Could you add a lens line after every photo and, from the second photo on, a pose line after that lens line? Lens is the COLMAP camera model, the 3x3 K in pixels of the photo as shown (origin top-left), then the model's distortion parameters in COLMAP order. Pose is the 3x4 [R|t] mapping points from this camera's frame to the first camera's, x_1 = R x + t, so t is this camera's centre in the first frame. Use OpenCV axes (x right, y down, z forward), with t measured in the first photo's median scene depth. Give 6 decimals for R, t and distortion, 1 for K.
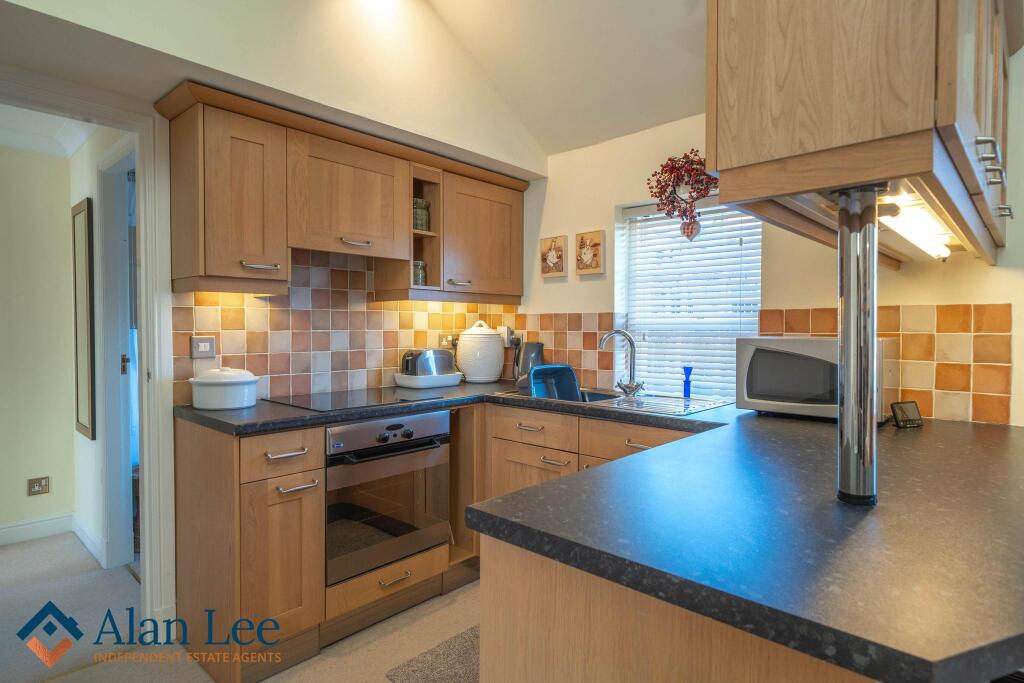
lens RADIAL K [[559.5, 0, 512.0], [0, 559.5, 341.5], [0, 0, 1]] dist [0.000616, 0.000063]
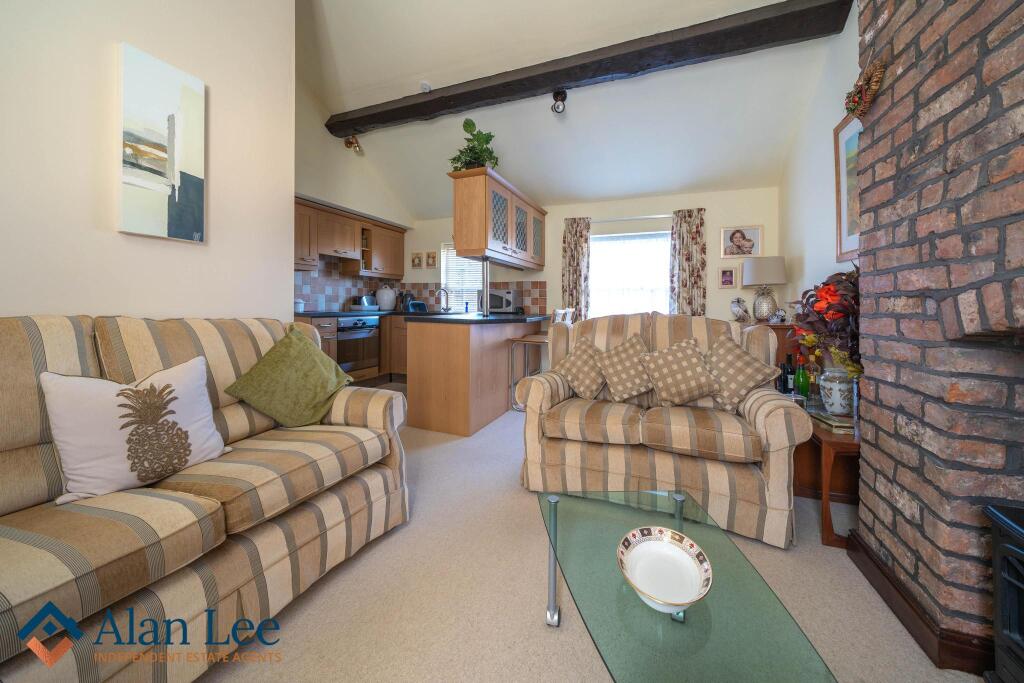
lens RADIAL K [[358.8, 0, 529.7], [0, 358.8, 306.5], [0, 0, 1]] dist [0.000154, 0.000011]
pose [[0.916537, 0.003773, 0.399932, -0.123379], [0.001436, 0.999918, -0.012724, 0.090162], [-0.399947, 0.012236, 0.916457, -0.798060]]
